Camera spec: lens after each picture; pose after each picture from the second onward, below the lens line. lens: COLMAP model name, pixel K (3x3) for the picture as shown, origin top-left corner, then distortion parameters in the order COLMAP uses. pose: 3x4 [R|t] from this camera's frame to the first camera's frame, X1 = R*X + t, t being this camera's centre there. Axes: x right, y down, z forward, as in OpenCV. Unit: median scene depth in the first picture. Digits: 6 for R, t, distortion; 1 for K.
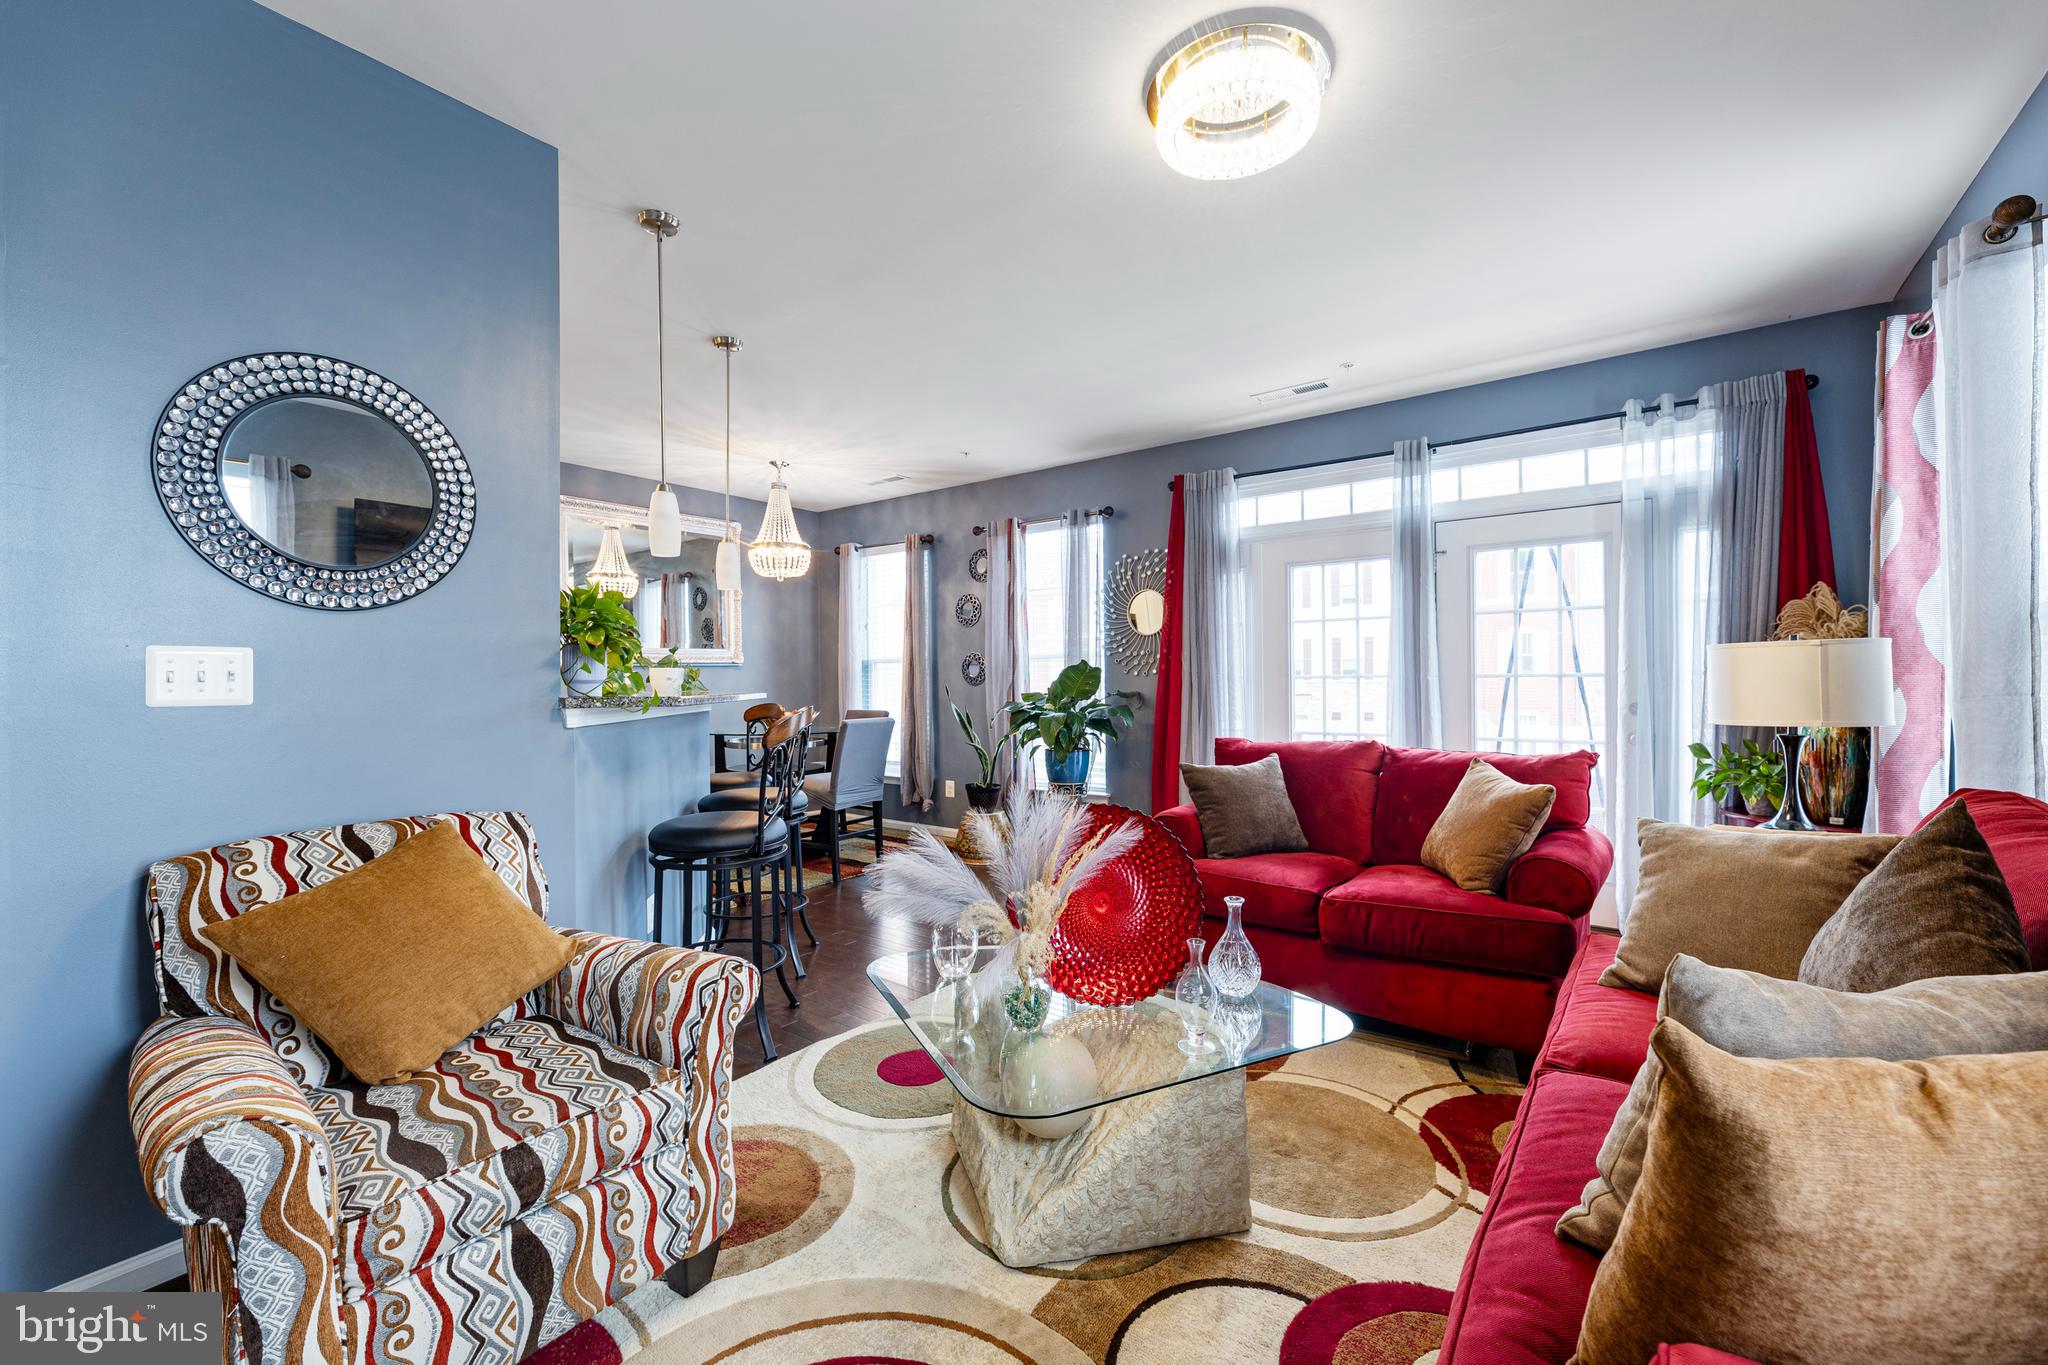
lens RADIAL K [[815.1, 0, 1031.9], [0, 815.1, 685.5], [0, 0, 1]] dist [-0.001628, 0.000527]
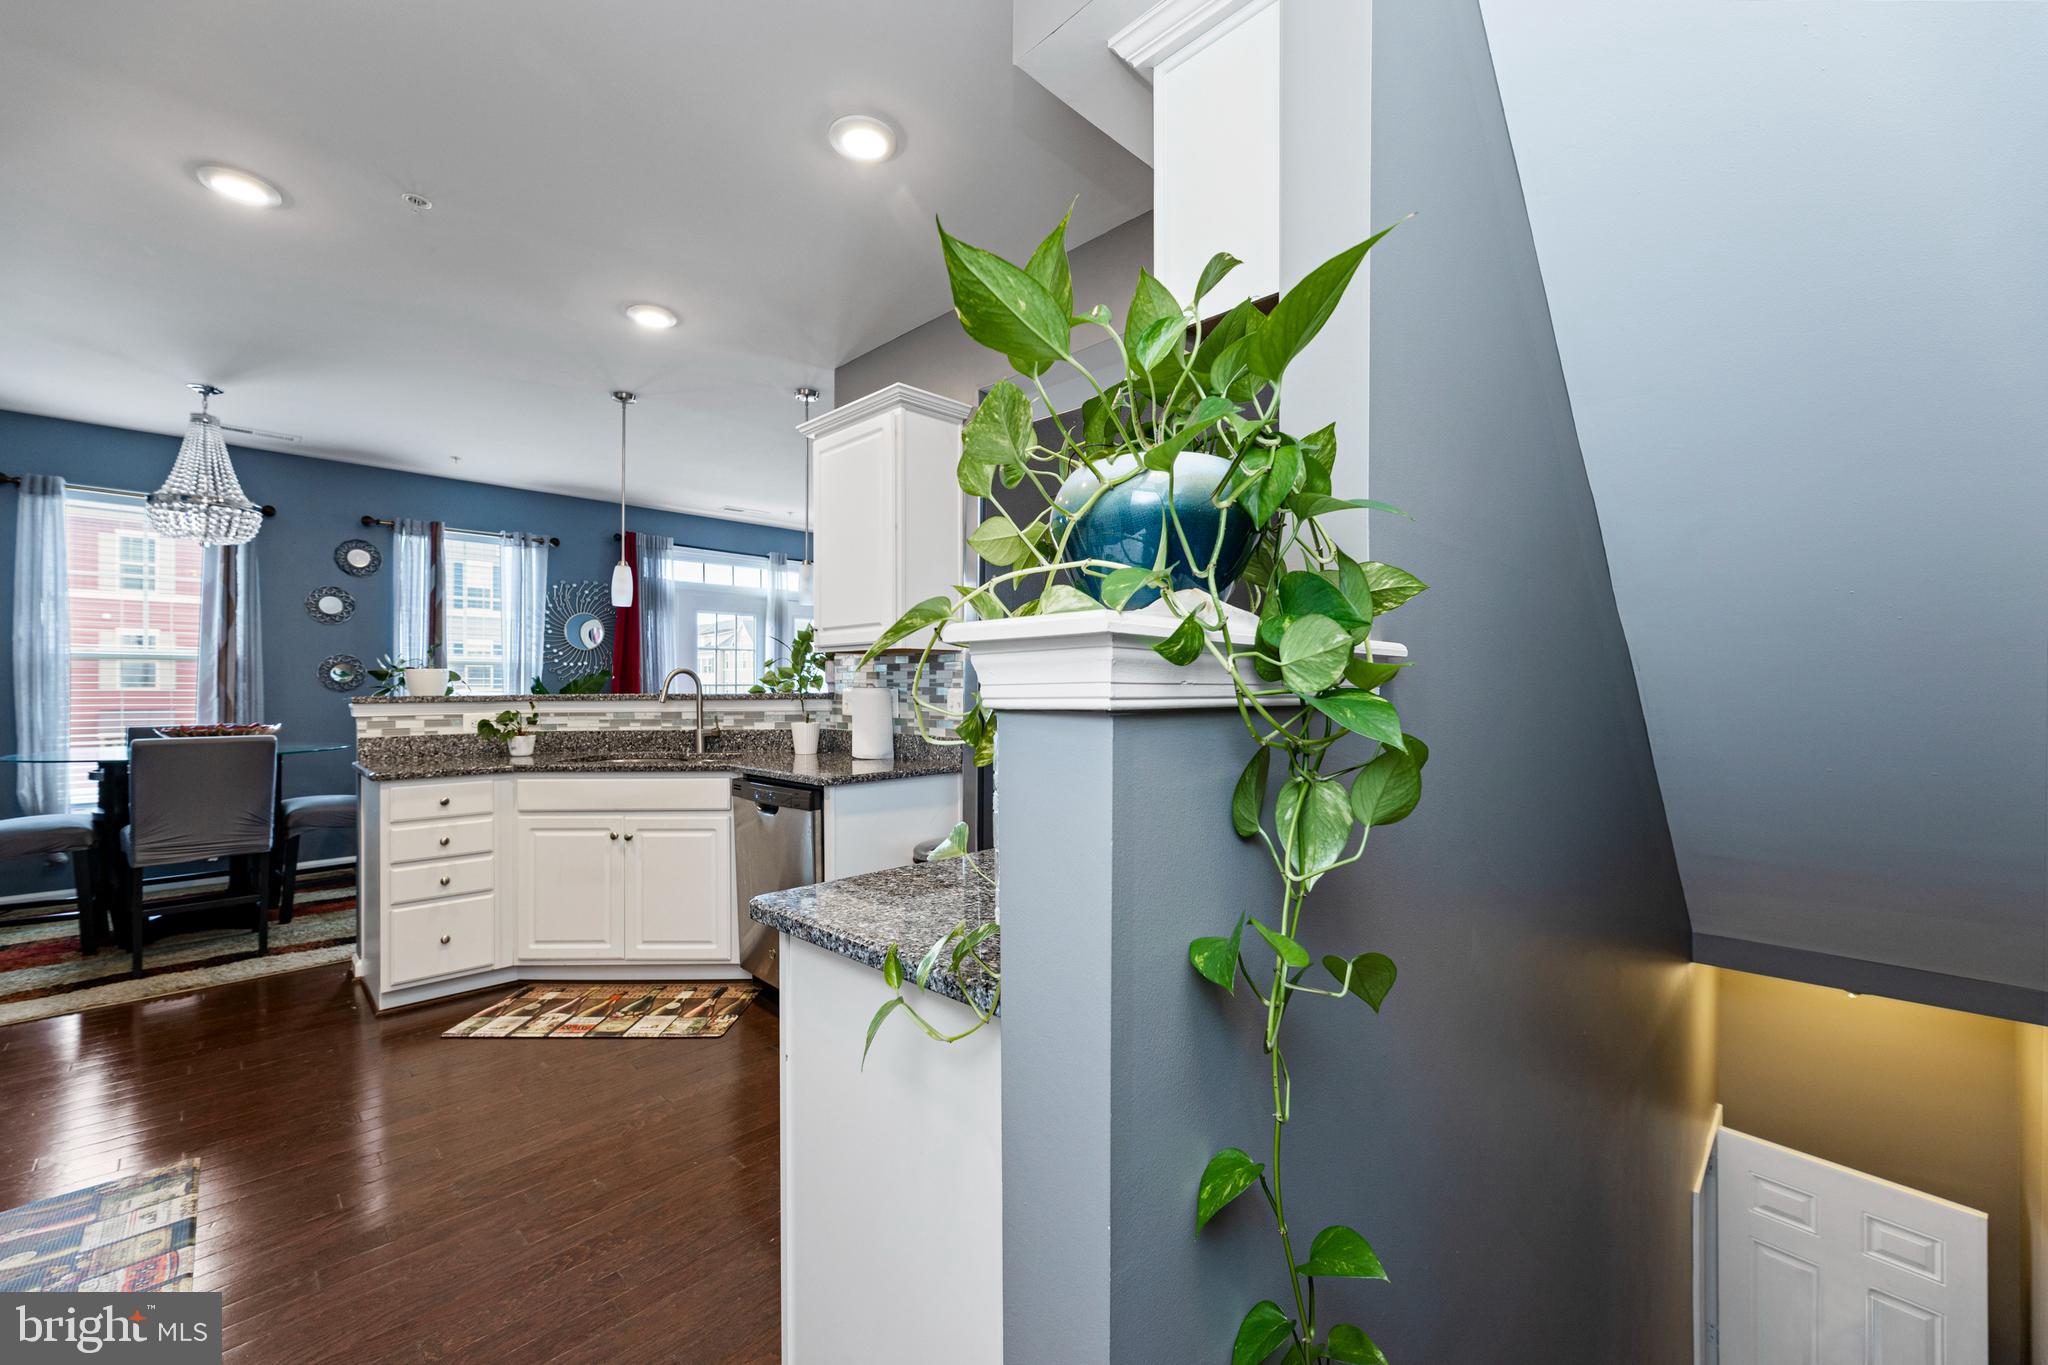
lens RADIAL K [[815.1, 0, 1032.1], [0, 815.1, 689.0], [0, 0, 1]] dist [-0.001628, 0.000527]
pose [[0.150704, 0.005743, 0.988562, -1.011221], [0.010162, 0.999921, -0.007358, 0.013511], [-0.988527, 0.011154, 0.150634, 0.159639]]
